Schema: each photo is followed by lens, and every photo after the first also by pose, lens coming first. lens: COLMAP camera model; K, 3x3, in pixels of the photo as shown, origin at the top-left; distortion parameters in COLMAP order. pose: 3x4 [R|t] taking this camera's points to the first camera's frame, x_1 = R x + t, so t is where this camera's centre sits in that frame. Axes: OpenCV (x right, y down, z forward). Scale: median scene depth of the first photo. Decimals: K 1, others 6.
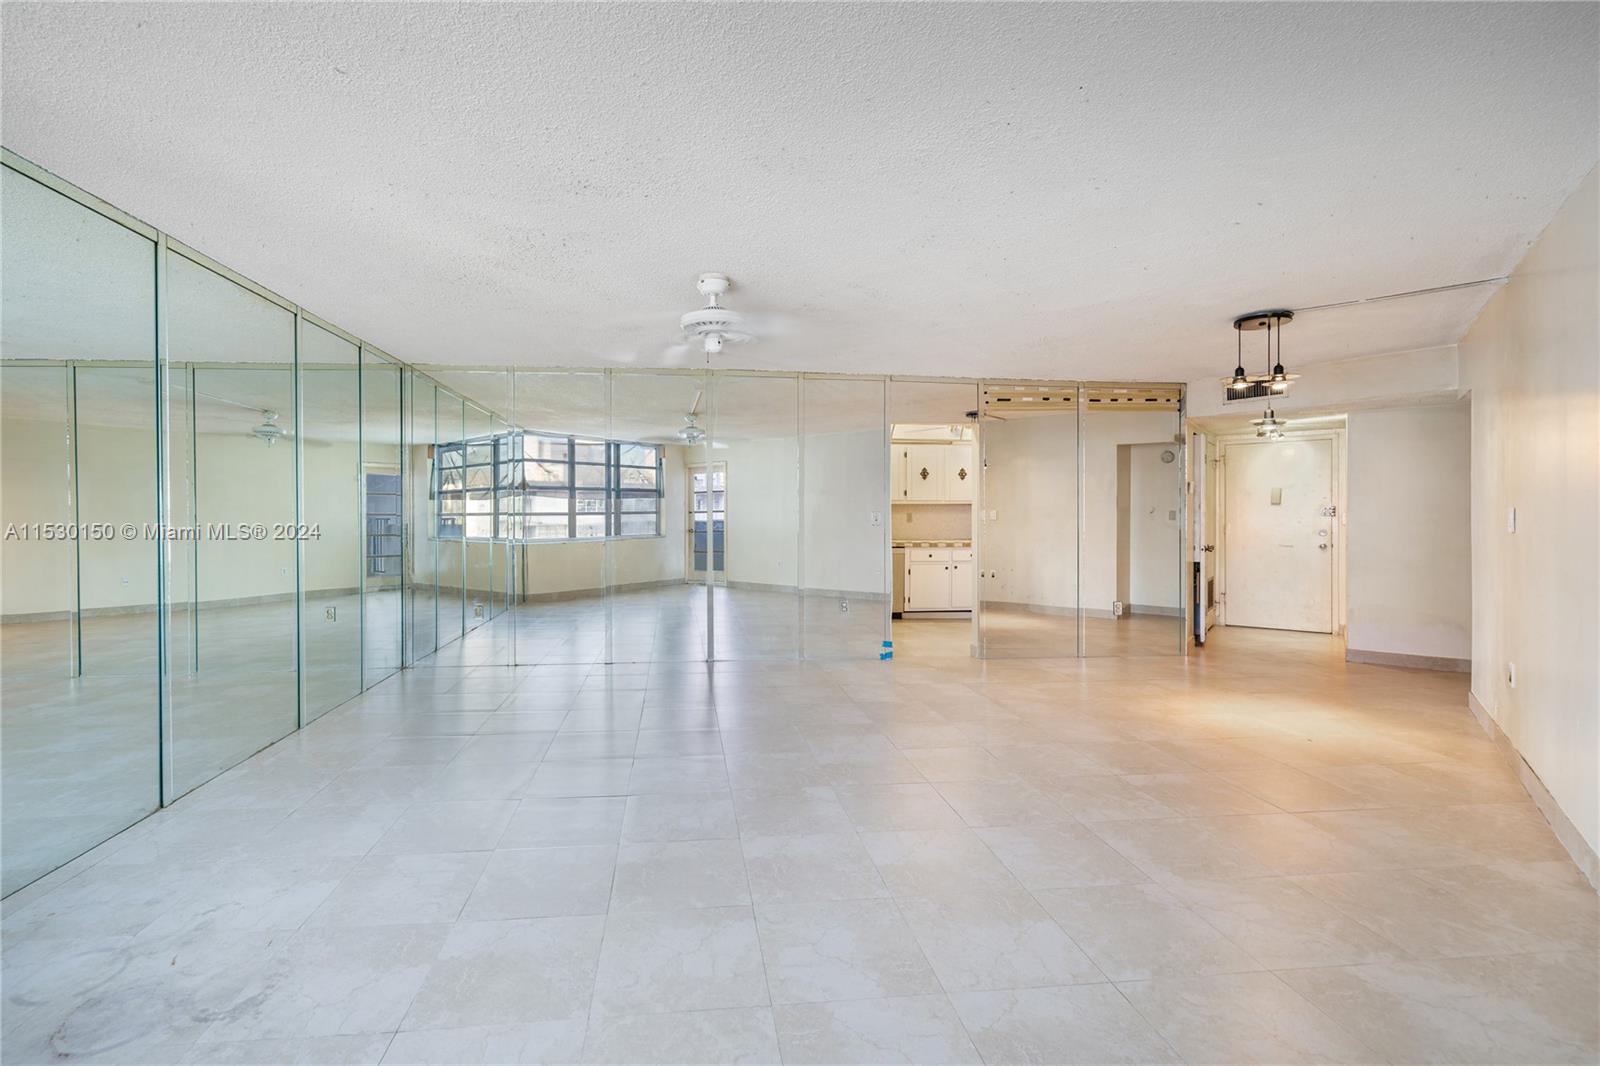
lens RADIAL K [[710.5, 0, 791.2], [0, 710.5, 529.0], [0, 0, 1]] dist [0.001965, 0.000019]
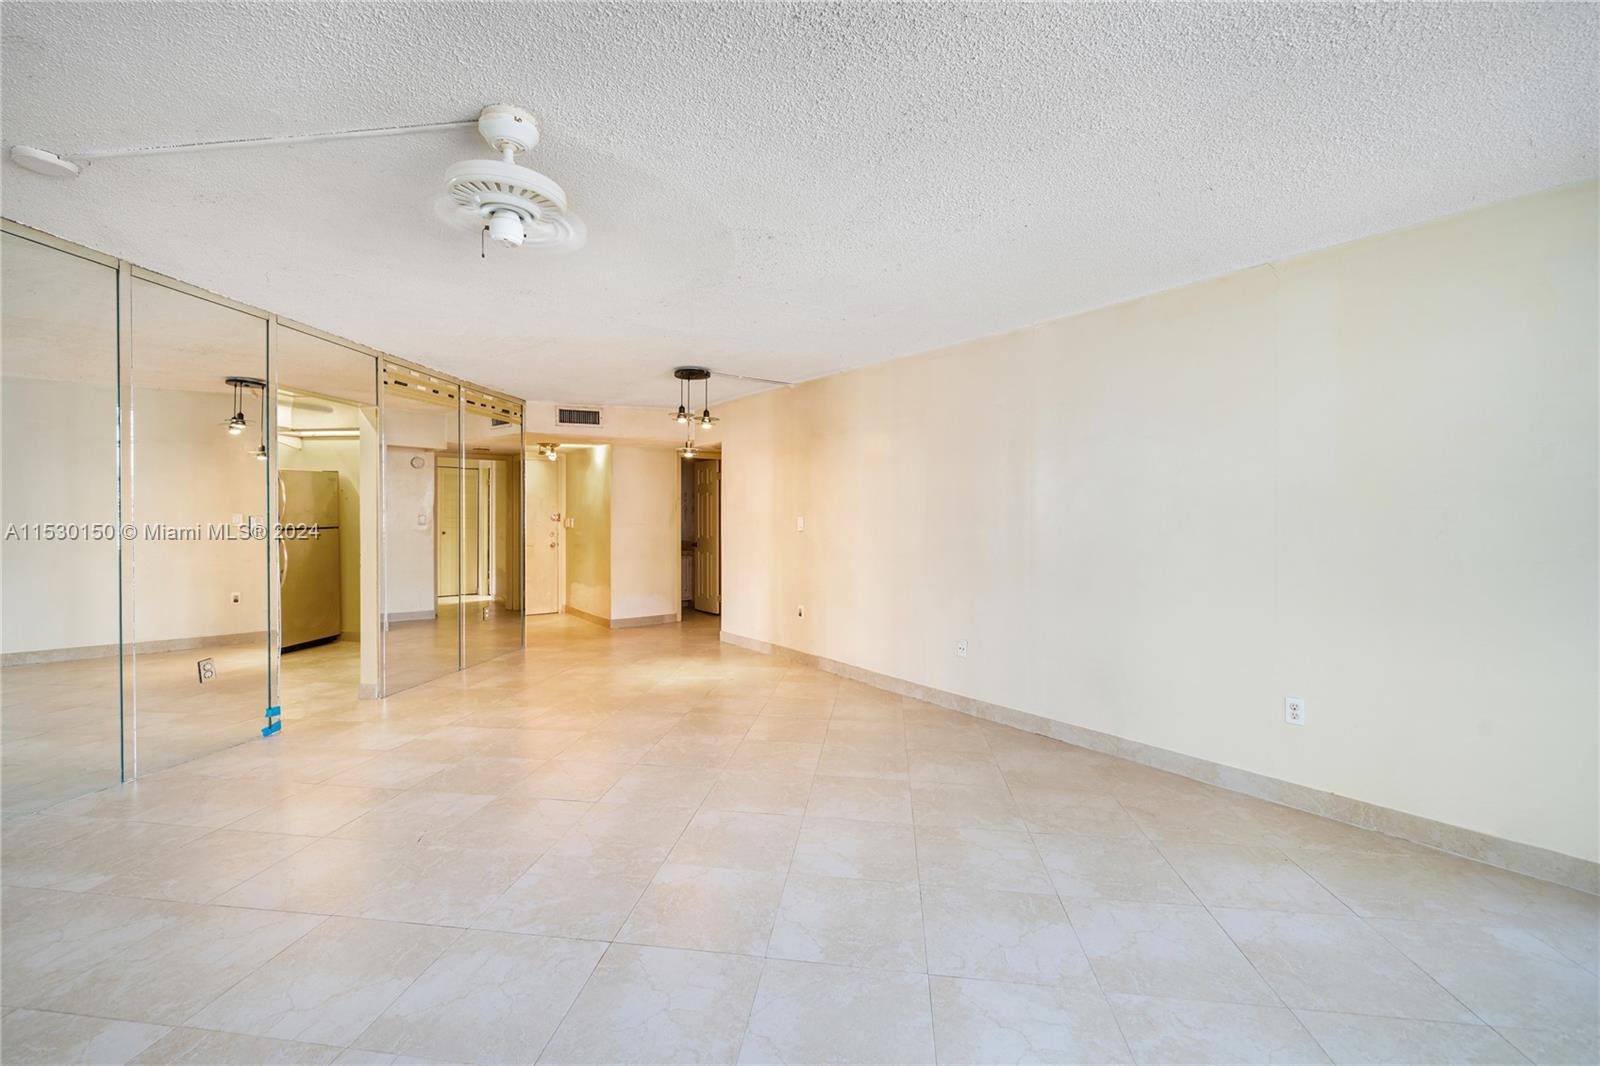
lens RADIAL K [[680.8, 0, 734.2], [0, 680.8, 515.2], [0, 0, 1]] dist [-0.003276, 0.000531]
pose [[0.268375, 0.008344, 0.963278, -0.373593], [0.017570, 0.999754, -0.013555, -0.007412], [-0.963154, 0.020563, 0.268163, 0.407068]]
